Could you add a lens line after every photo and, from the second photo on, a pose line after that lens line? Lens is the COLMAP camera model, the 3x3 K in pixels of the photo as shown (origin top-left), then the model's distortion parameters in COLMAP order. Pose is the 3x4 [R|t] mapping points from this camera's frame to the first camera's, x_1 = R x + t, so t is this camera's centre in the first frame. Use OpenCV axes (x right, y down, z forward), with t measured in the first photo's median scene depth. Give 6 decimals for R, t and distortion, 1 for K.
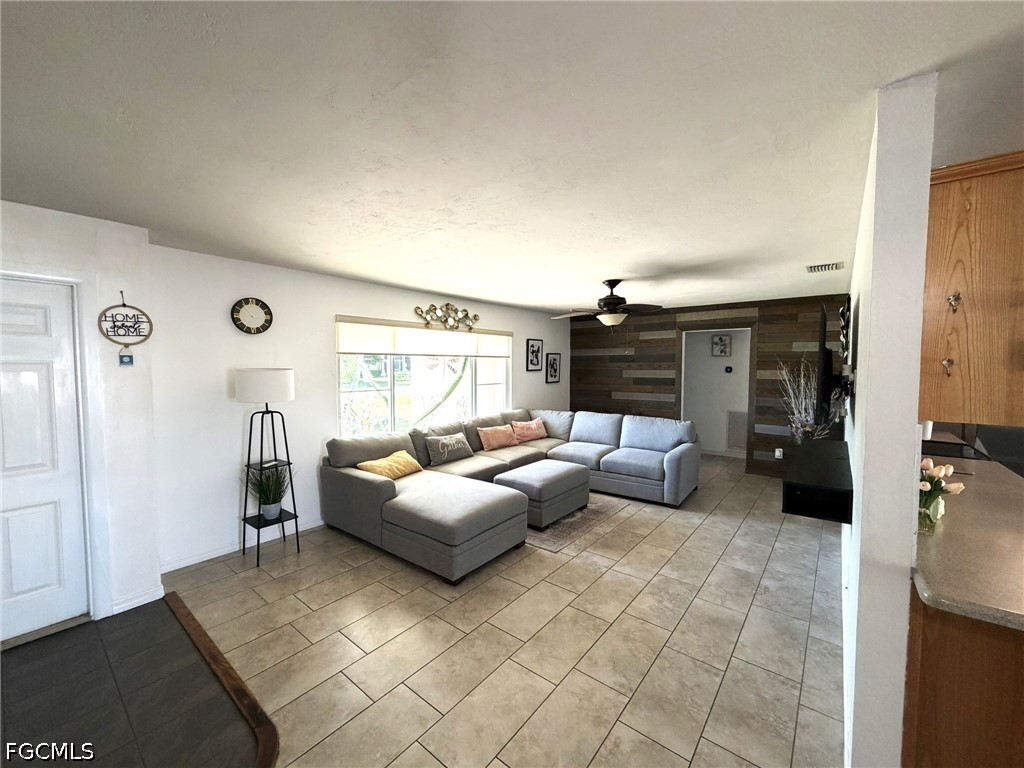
lens RADIAL K [[410.7, 0, 508.2], [0, 410.7, 385.5], [0, 0, 1]] dist [-0.000249, 0.000481]
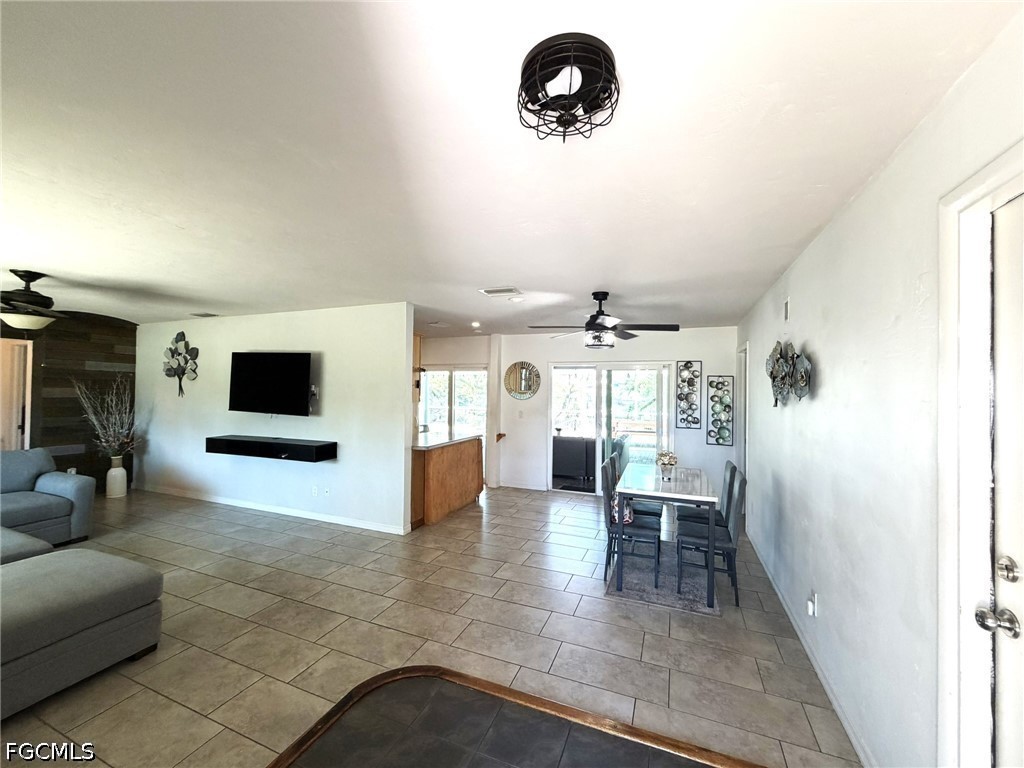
lens RADIAL K [[410.7, 0, 508.2], [0, 410.7, 385.5], [0, 0, 1]] dist [-0.000249, 0.000481]
pose [[-0.289334, 0.008624, 0.957189, -0.726974], [0.036185, 0.999343, 0.001934, -0.009328], [-0.956544, 0.035196, -0.289456, 0.354560]]
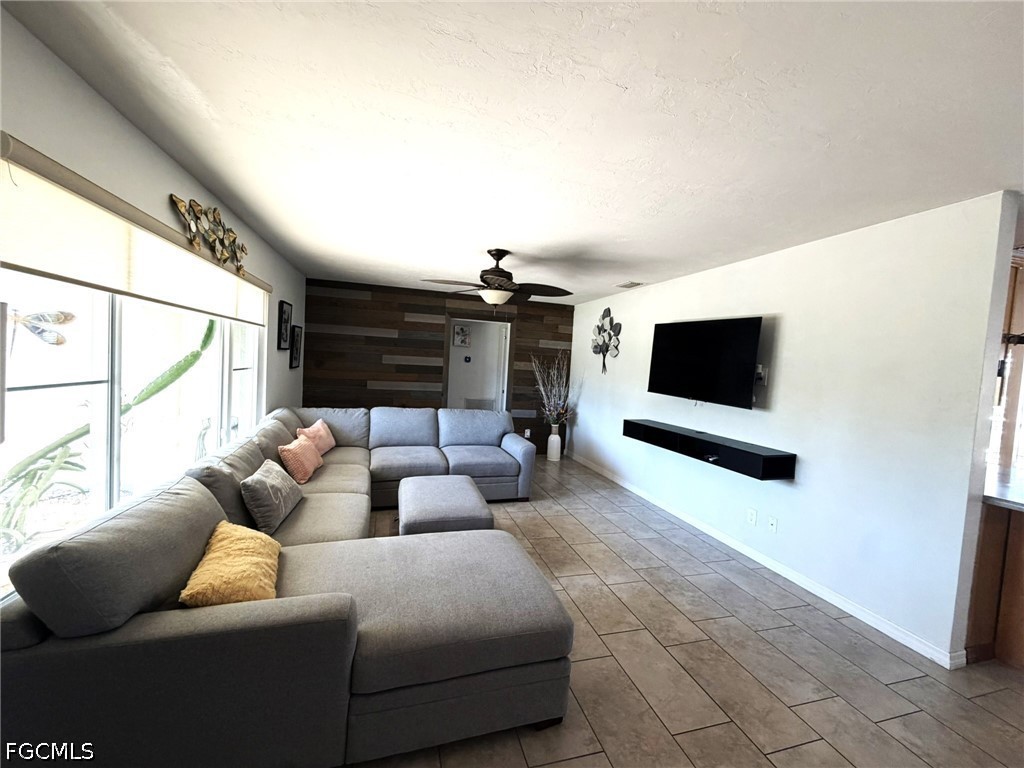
lens RADIAL K [[410.7, 0, 508.2], [0, 410.7, 385.5], [0, 0, 1]] dist [-0.000249, 0.000481]
pose [[0.568633, -0.013406, 0.822482, -0.418362], [-0.015204, 0.999525, 0.026803, -0.002373], [-0.822451, -0.027746, 0.568159, 0.482213]]
